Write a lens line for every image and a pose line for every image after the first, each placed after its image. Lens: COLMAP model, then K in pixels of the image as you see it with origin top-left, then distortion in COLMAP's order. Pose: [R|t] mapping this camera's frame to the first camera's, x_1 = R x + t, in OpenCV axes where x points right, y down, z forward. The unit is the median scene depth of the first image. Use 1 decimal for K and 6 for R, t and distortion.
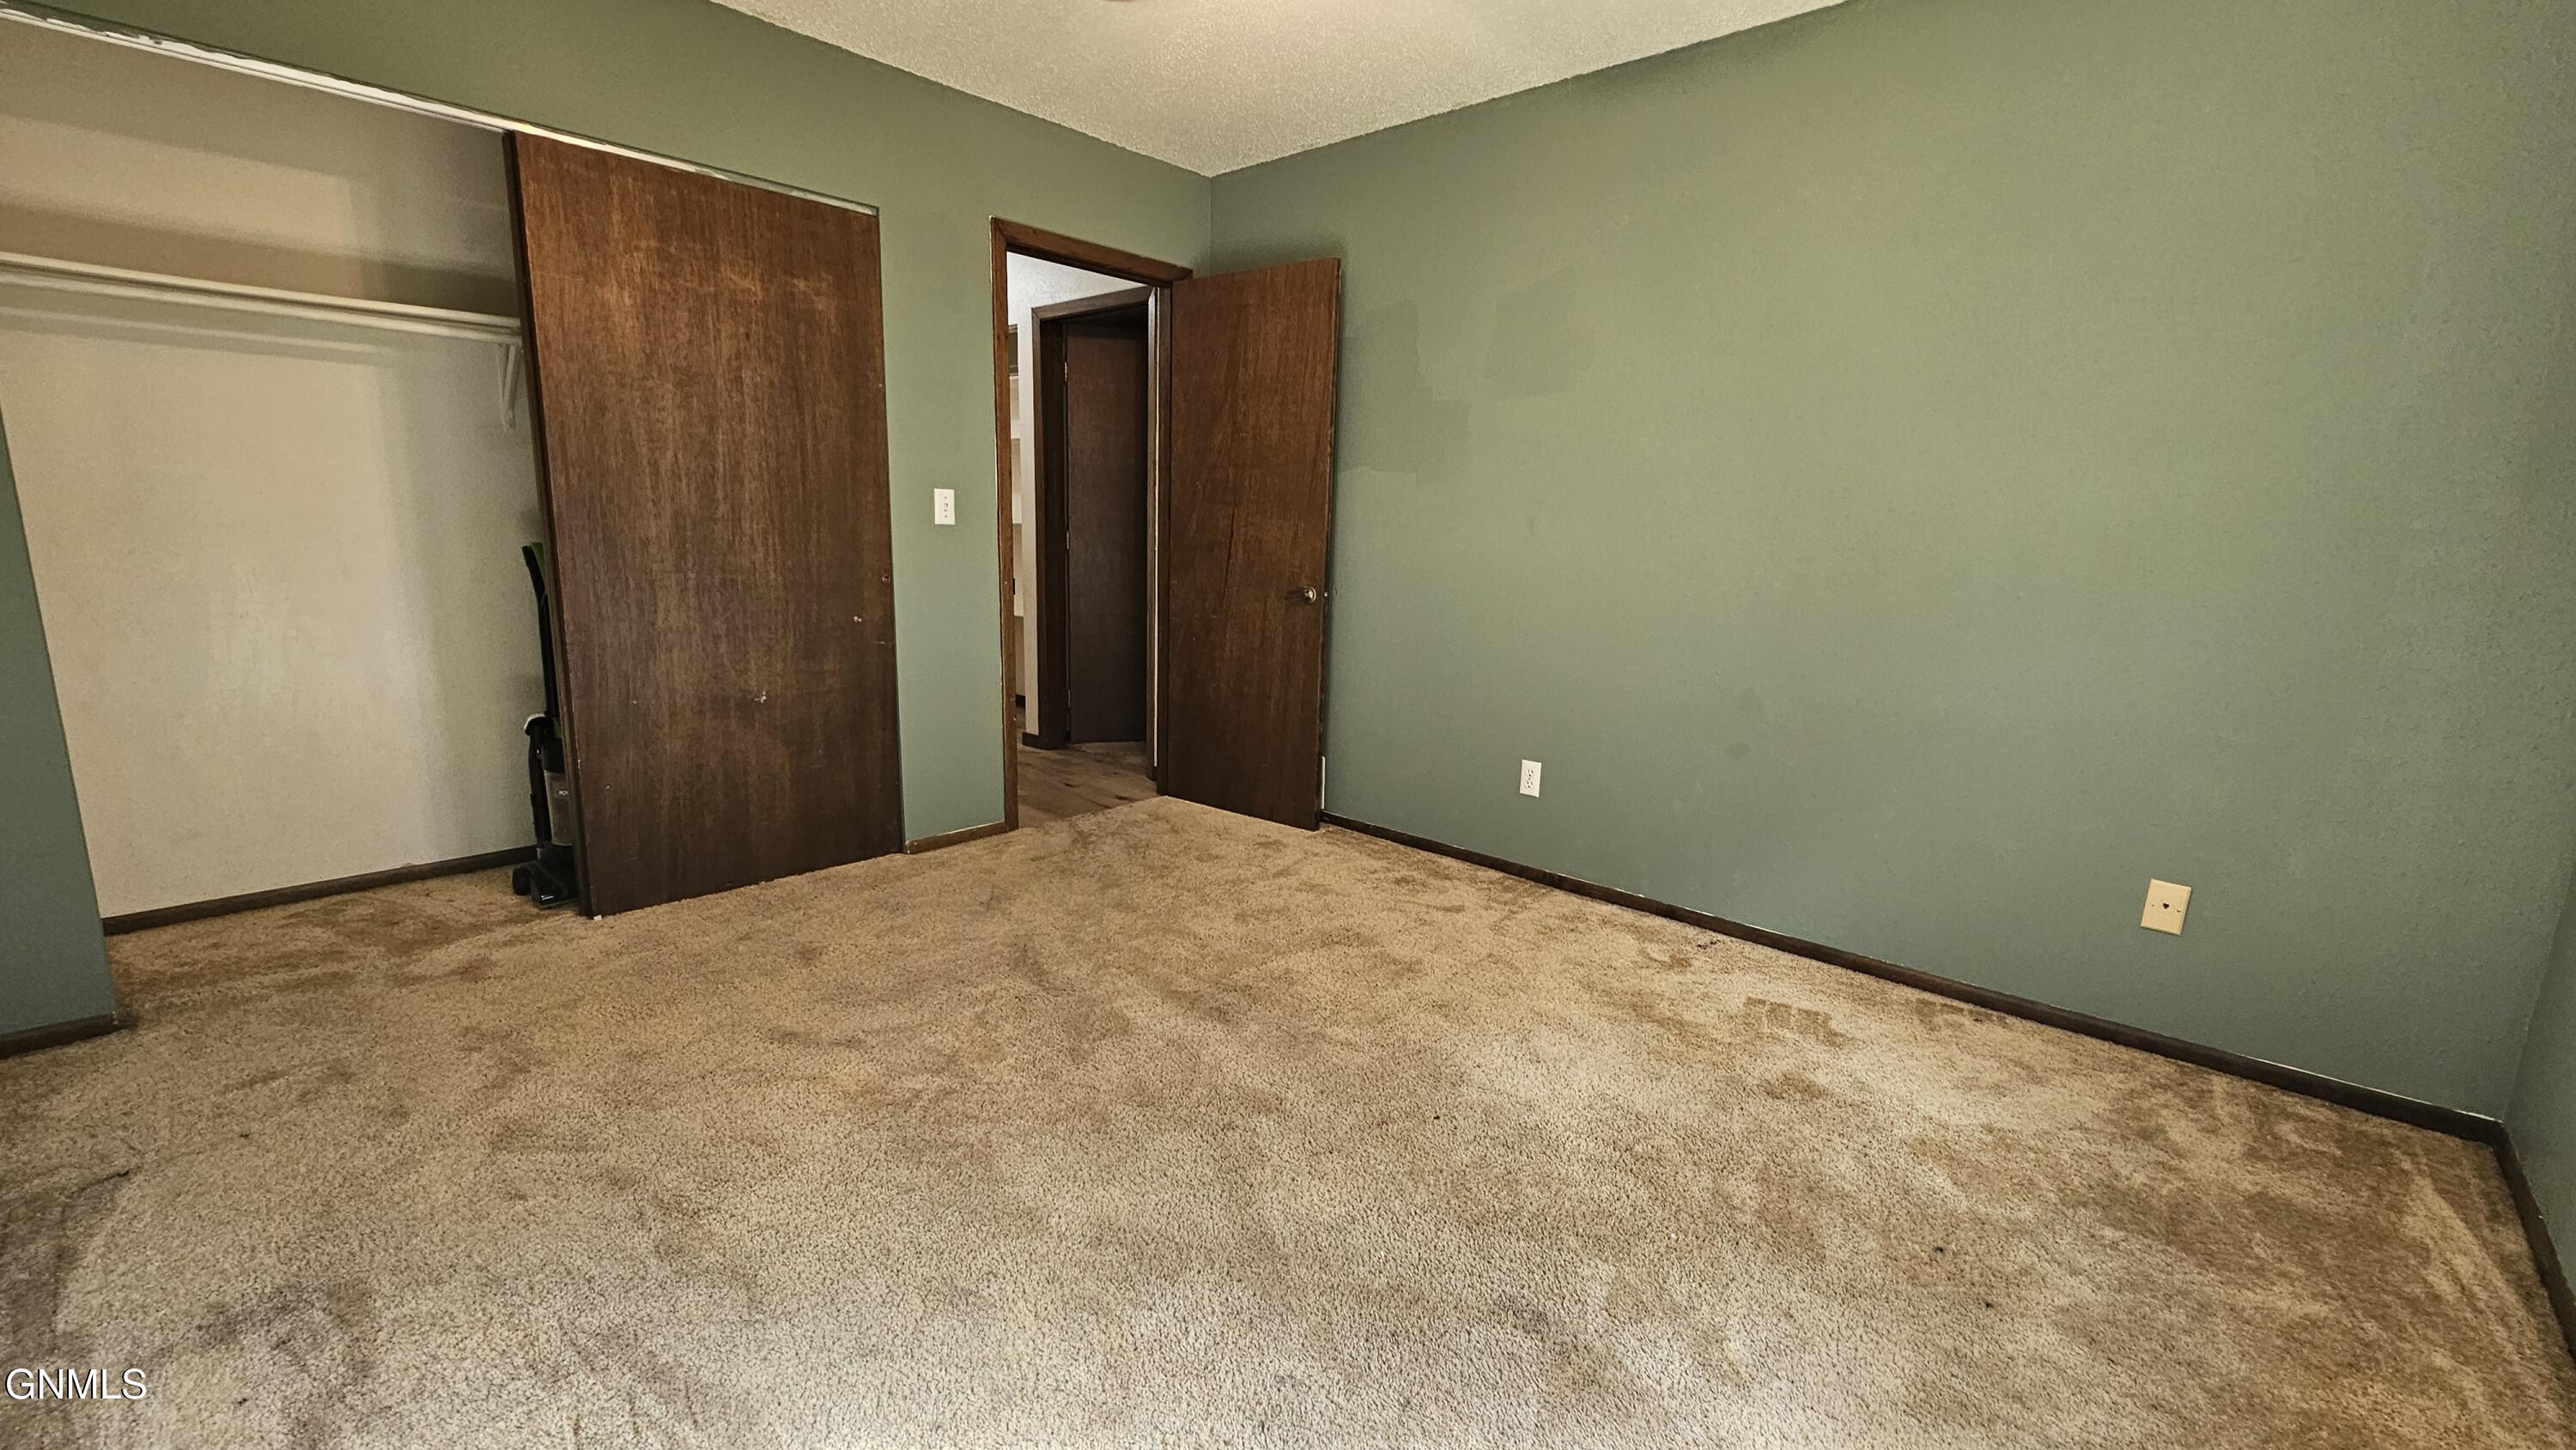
lens RADIAL K [[1058.2, 0, 1288.0], [0, 1058.2, 725.0], [0, 0, 1]] dist [0.002147, 0.000291]
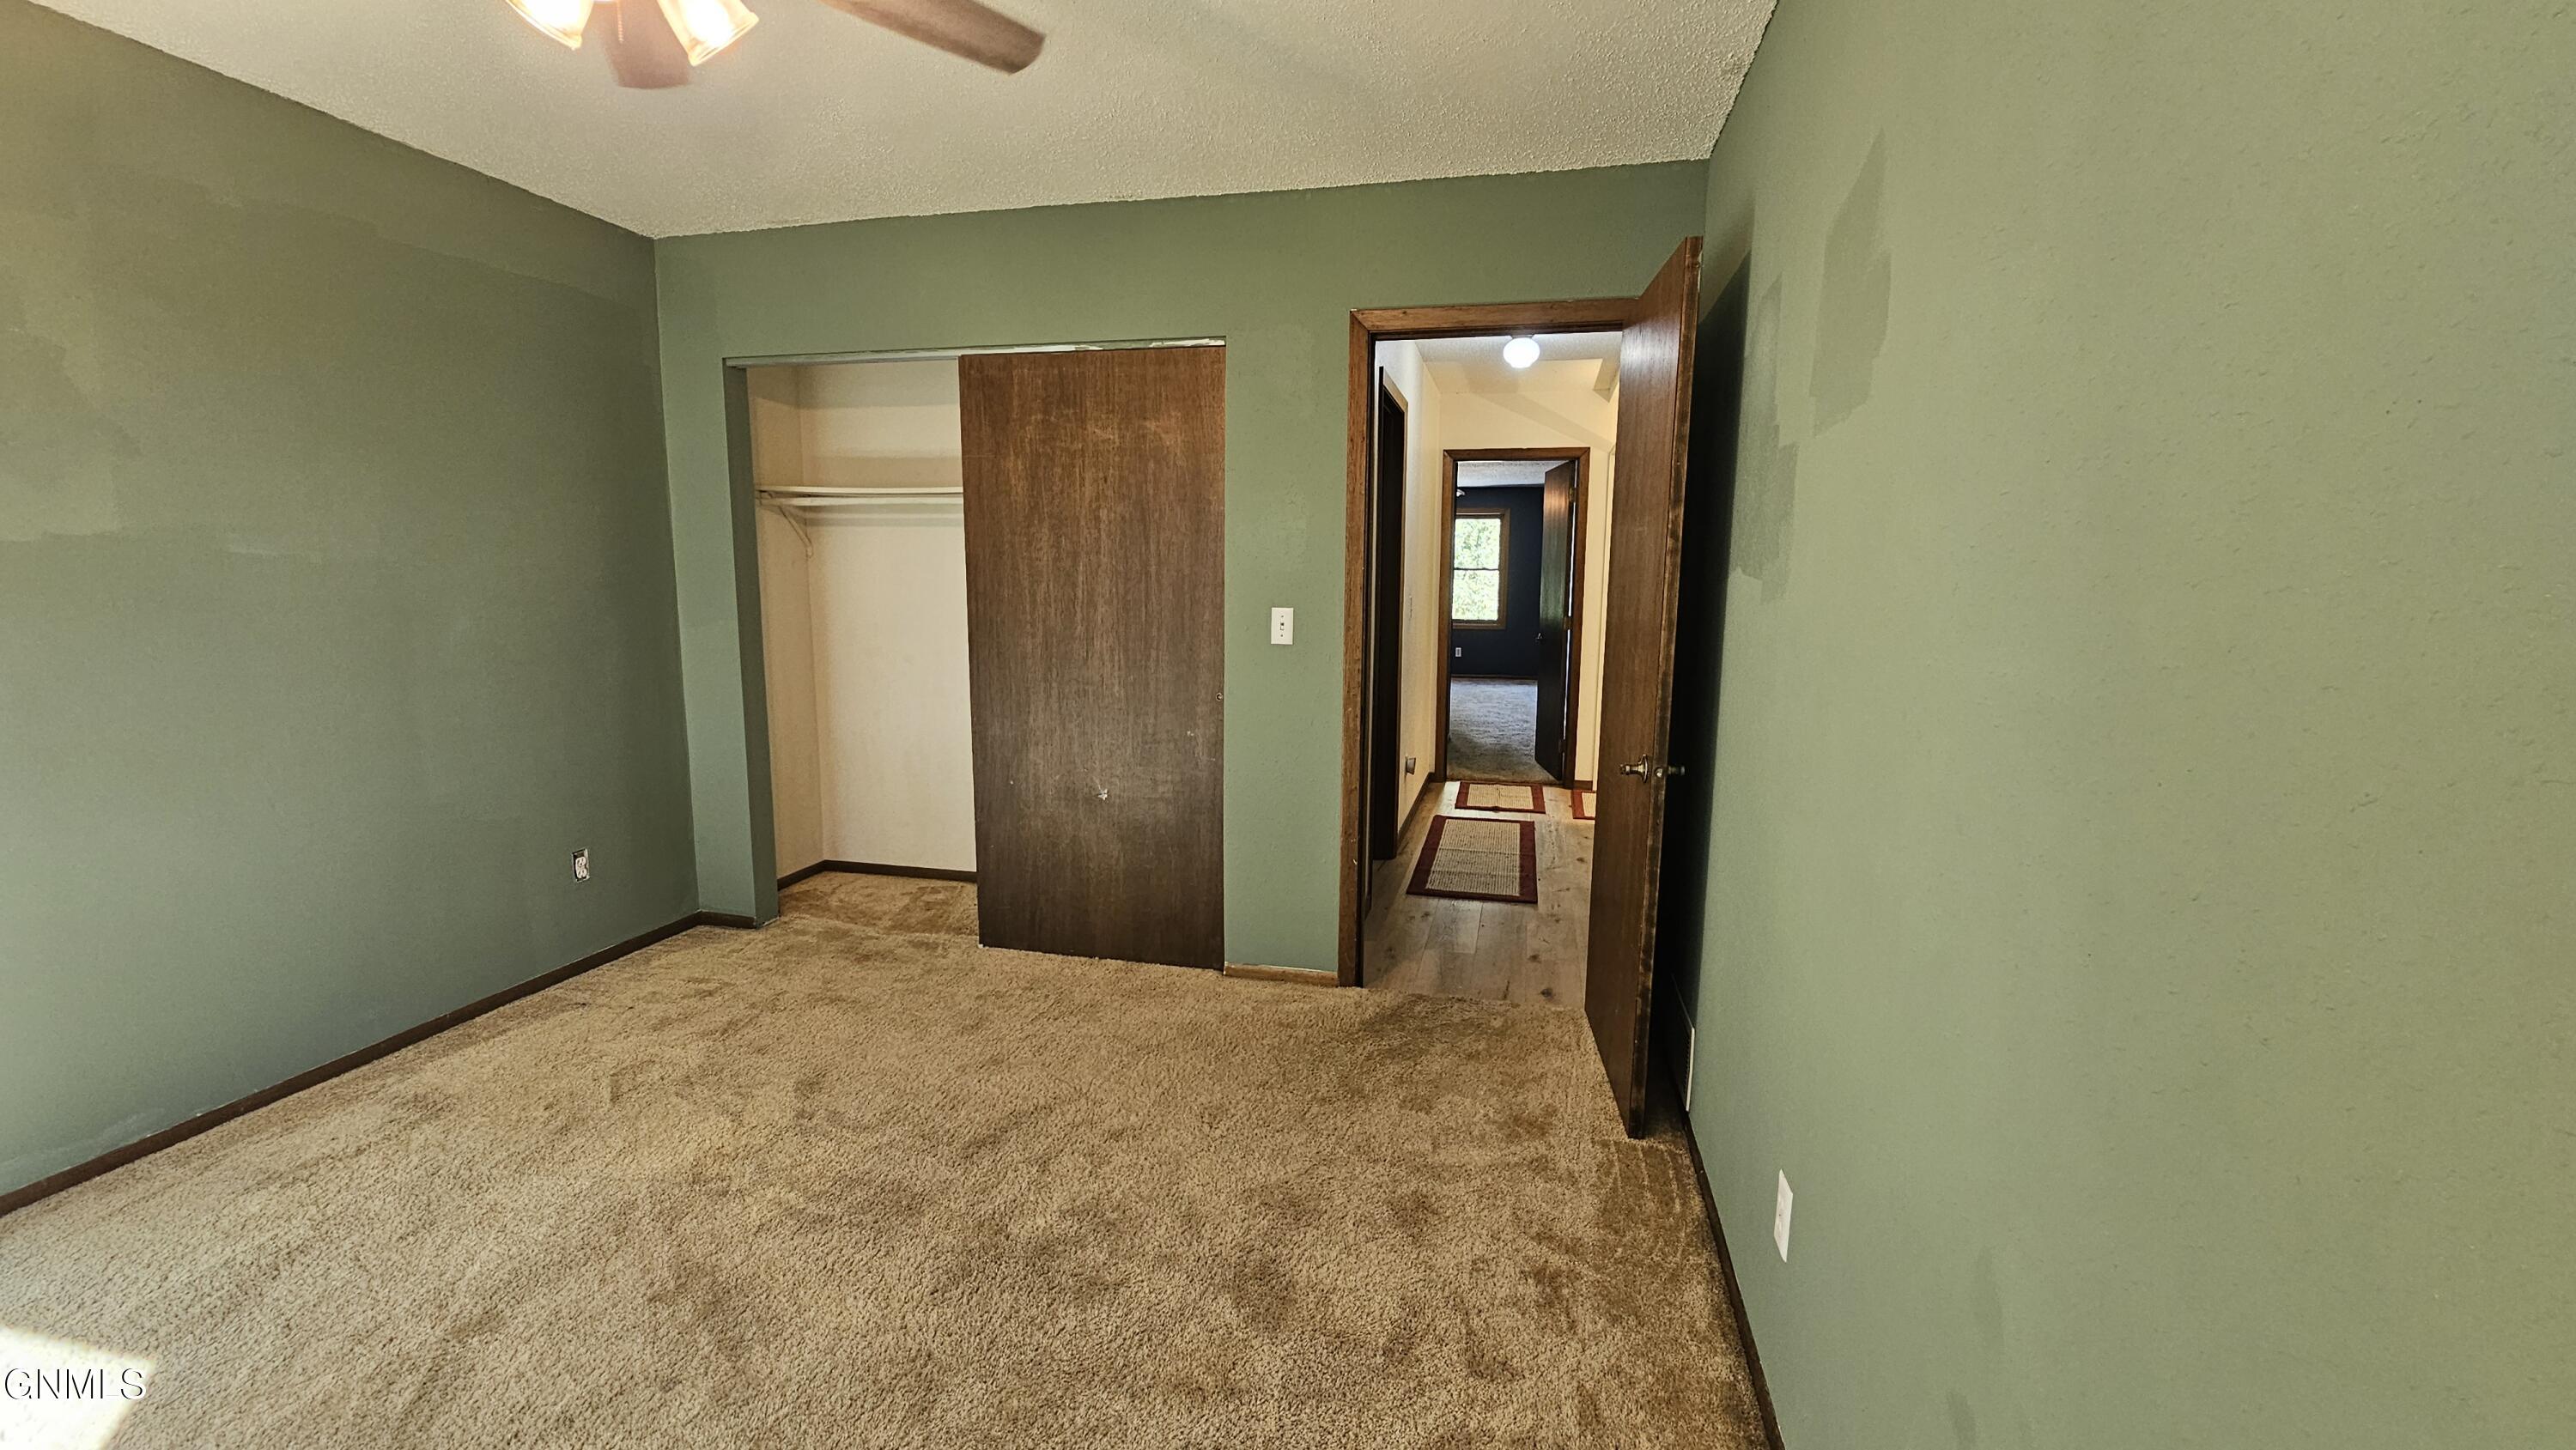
lens RADIAL K [[1058.2, 0, 1288.0], [0, 1058.2, 725.0], [0, 0, 1]] dist [0.002147, 0.000291]
pose [[0.487792, 0.098877, -0.867342, 0.587983], [-0.160196, 0.986831, 0.022404, -0.162505], [0.858135, 0.128016, 0.497208, 0.629755]]
